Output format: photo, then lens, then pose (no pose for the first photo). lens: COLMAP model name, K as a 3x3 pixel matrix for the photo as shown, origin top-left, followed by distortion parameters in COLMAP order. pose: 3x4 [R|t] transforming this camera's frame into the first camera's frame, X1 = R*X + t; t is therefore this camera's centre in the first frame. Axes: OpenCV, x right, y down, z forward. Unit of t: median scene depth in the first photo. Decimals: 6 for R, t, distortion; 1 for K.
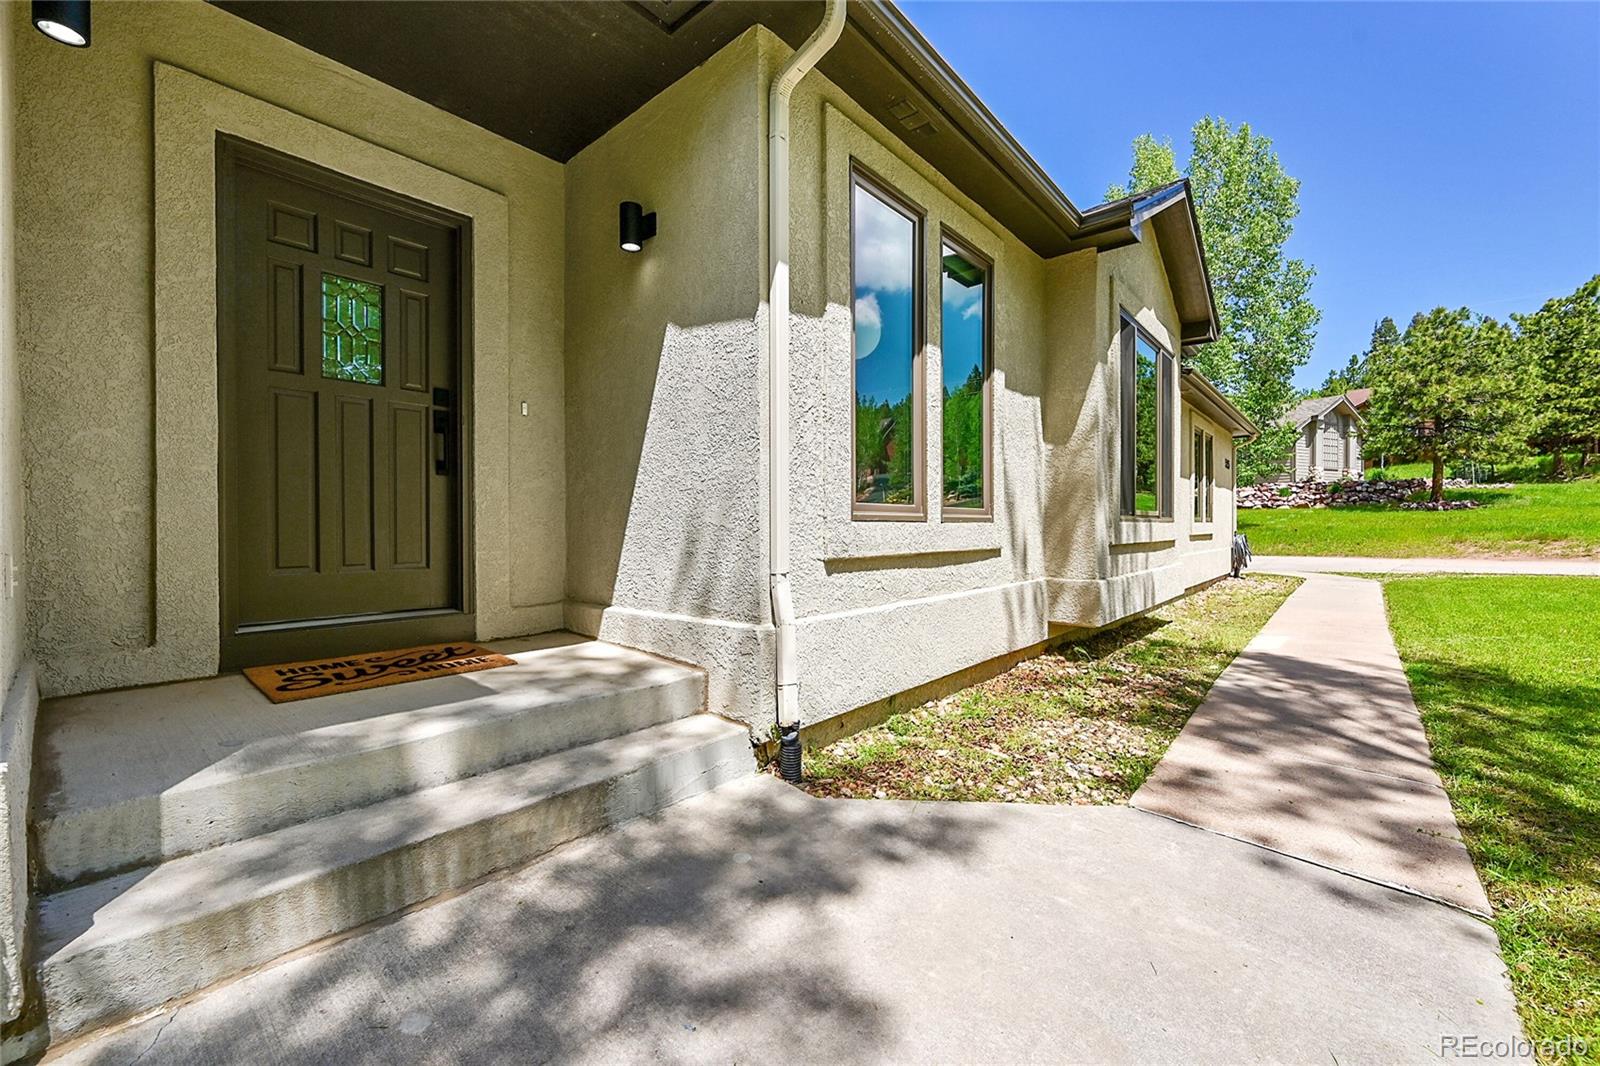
lens RADIAL K [[639.2, 0, 800.0], [0, 639.2, 533.0], [0, 0, 1]] dist [-0.000270, -0.000016]
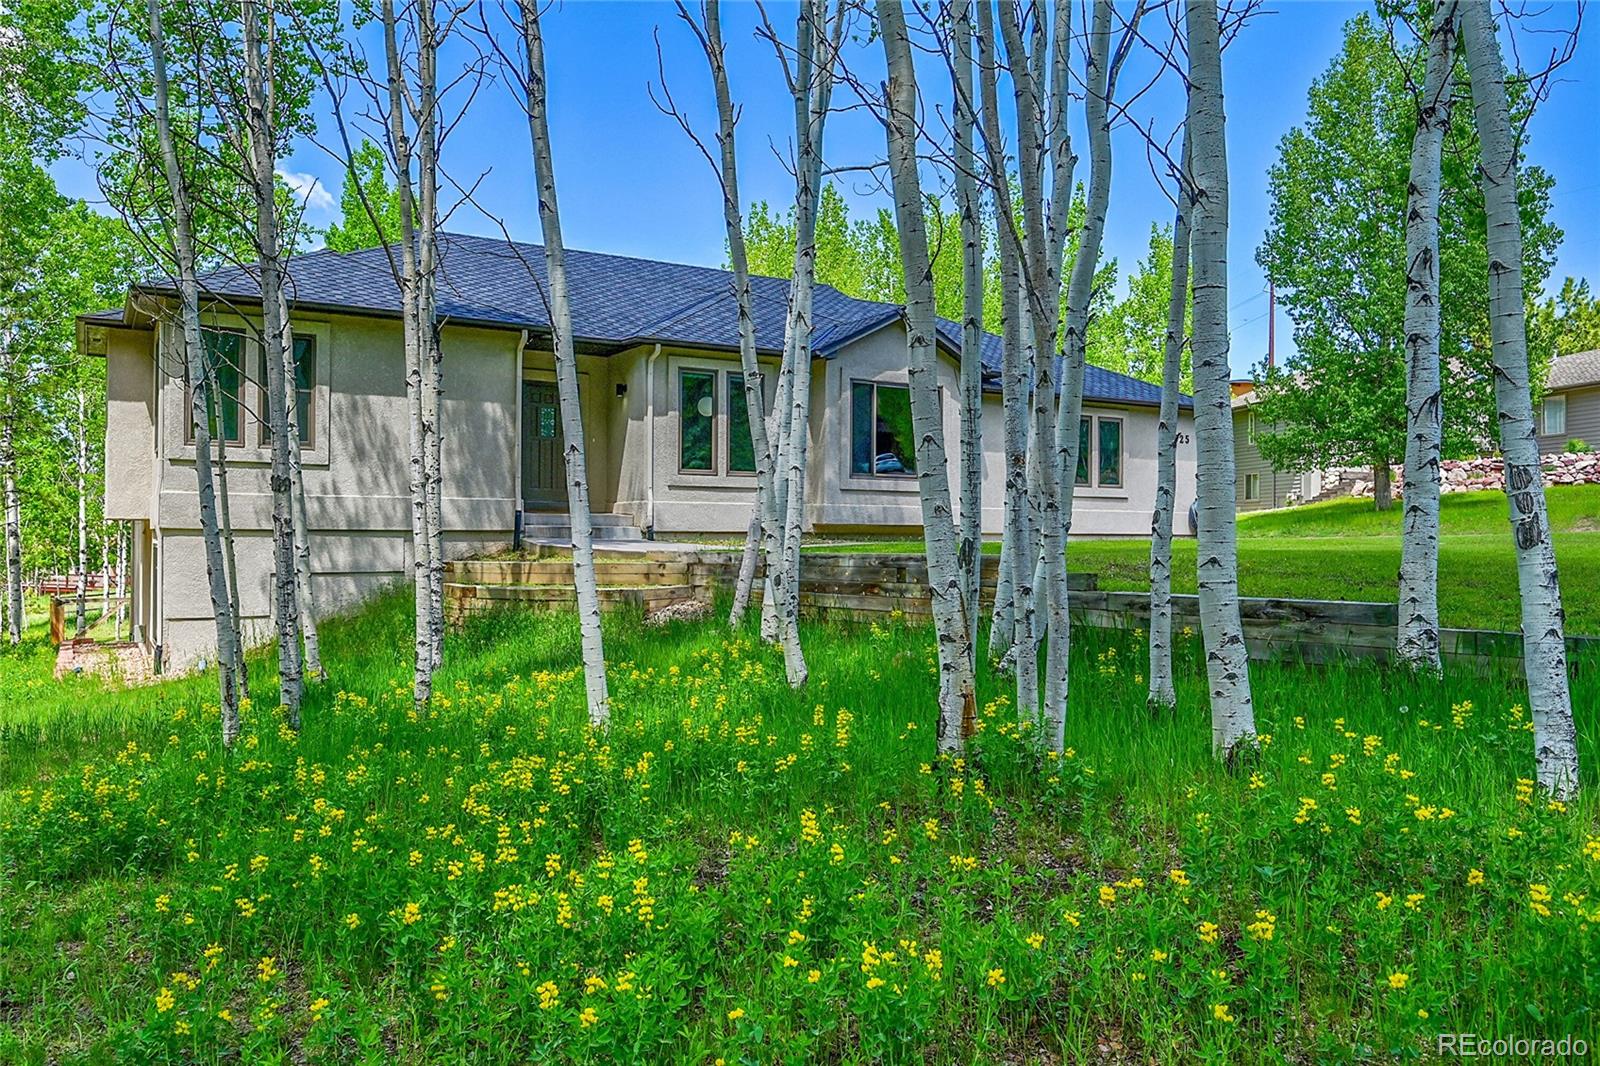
lens RADIAL K [[1162.2, 0, 800.0], [0, 1162.2, 533.0], [0, 0, 1]] dist [0.000111, 0.000032]
pose [[0.950240, 0.009441, -0.311377, 2.296457], [-0.012310, 0.999898, -0.007251, 0.288152], [0.311276, 0.010723, 0.950259, -4.077521]]
